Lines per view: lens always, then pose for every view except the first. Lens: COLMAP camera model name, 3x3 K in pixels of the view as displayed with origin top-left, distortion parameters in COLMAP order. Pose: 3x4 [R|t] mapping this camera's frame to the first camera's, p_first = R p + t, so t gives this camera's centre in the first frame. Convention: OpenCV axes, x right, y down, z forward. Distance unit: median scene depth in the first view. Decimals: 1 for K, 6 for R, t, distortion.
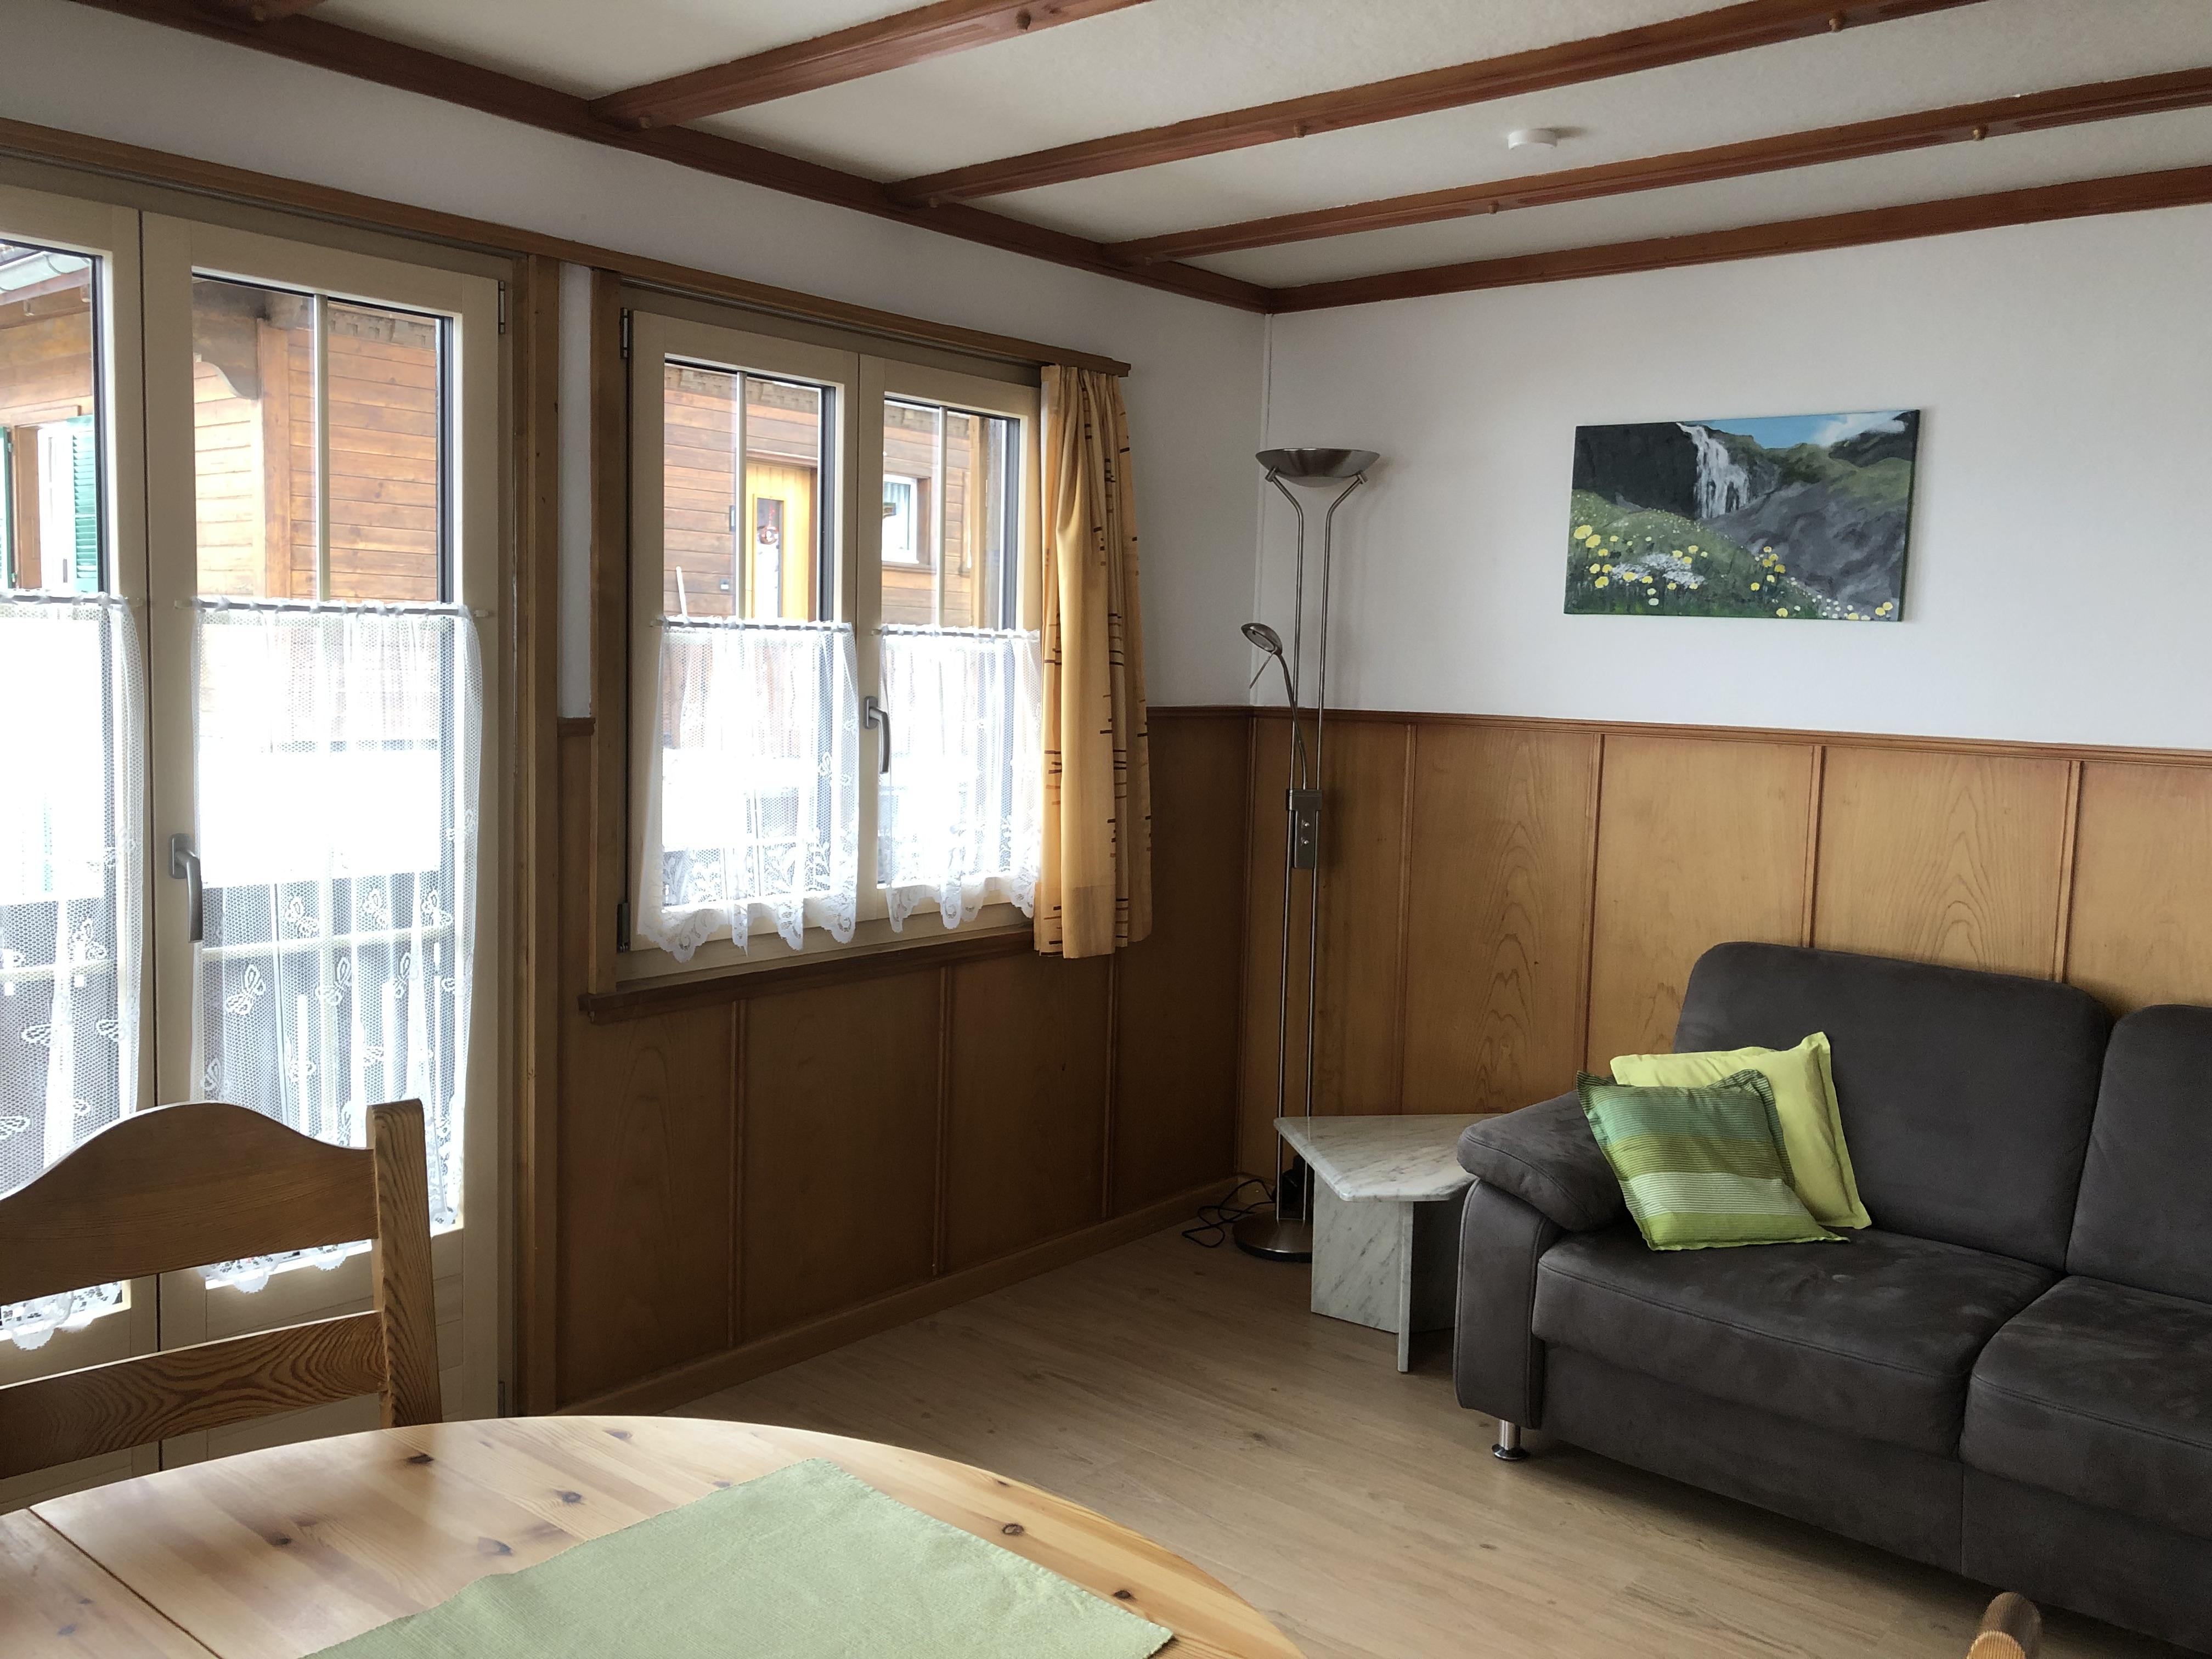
lens RADIAL K [[1820.1, 0, 1098.1], [0, 1820.1, 831.1], [0, 0, 1]] dist [0.044745, -0.062432]
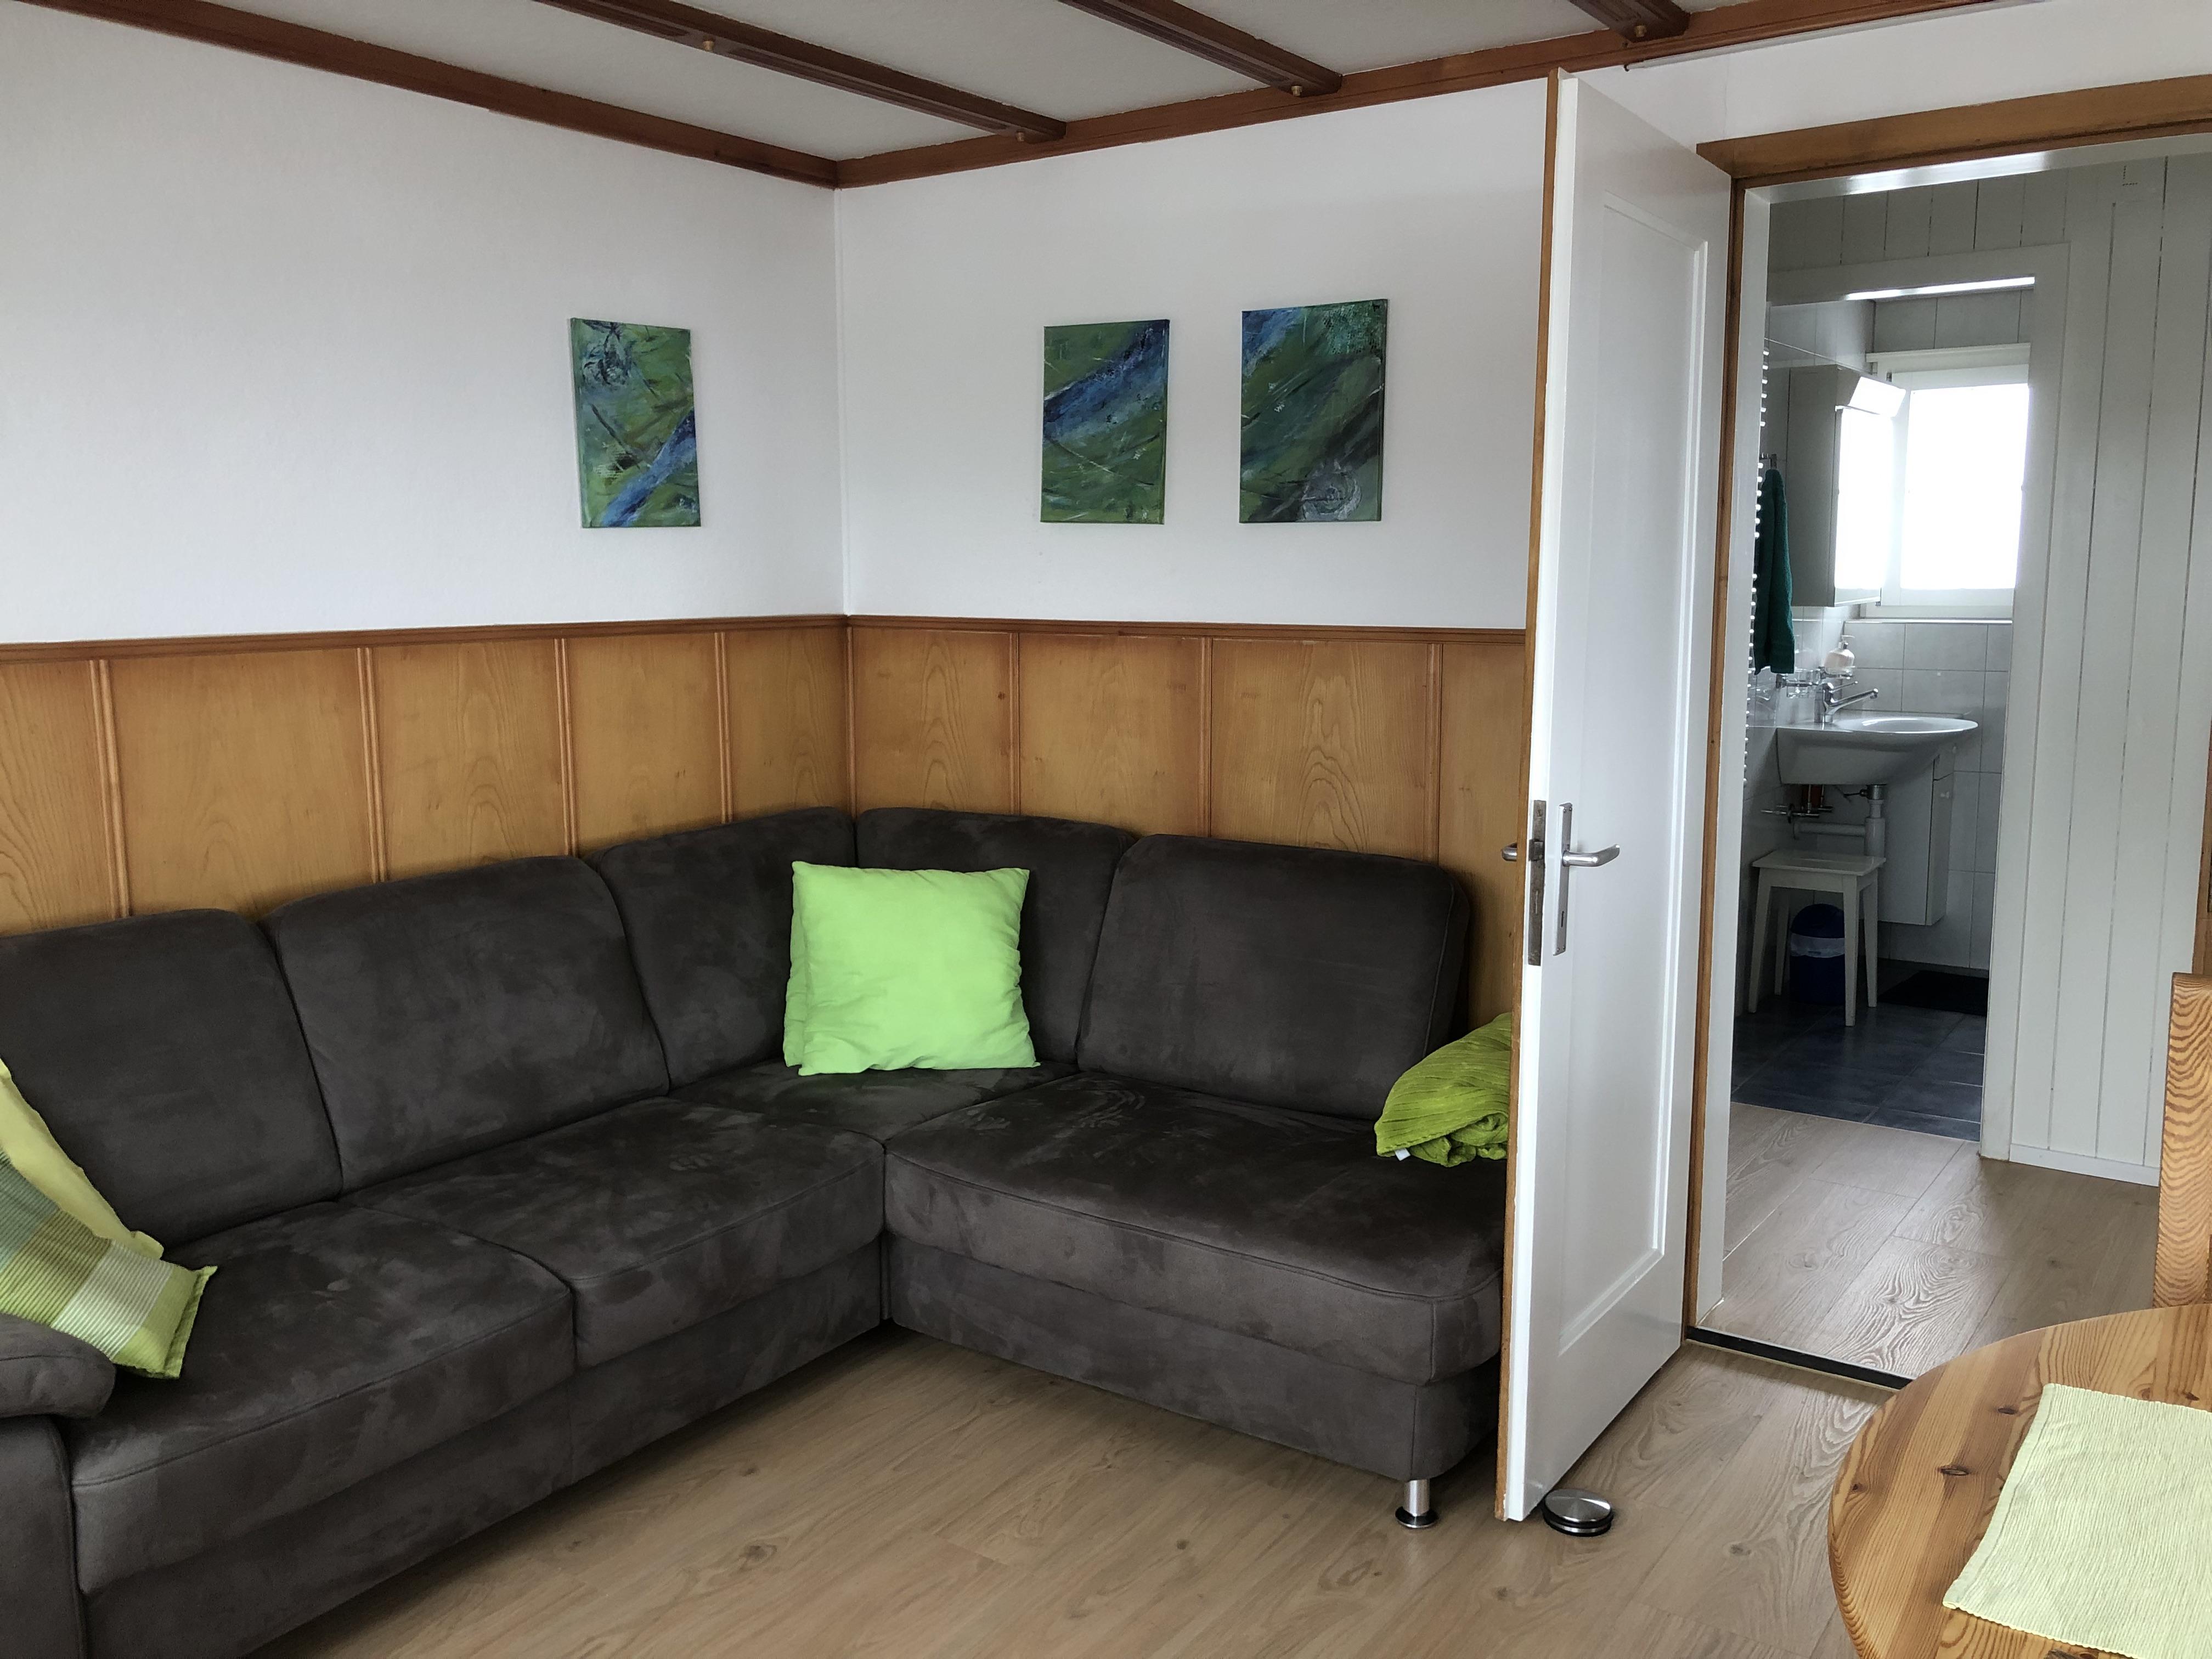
lens RADIAL K [[1820.1, 0, 1103.7], [0, 1820.1, 827.2], [0, 0, 1]] dist [0.044745, -0.062432]
pose [[-0.106789, -0.172109, 0.979272, -0.400480], [0.109475, 0.976881, 0.183627, -0.073753], [-0.988236, 0.126815, -0.085479, 0.671898]]
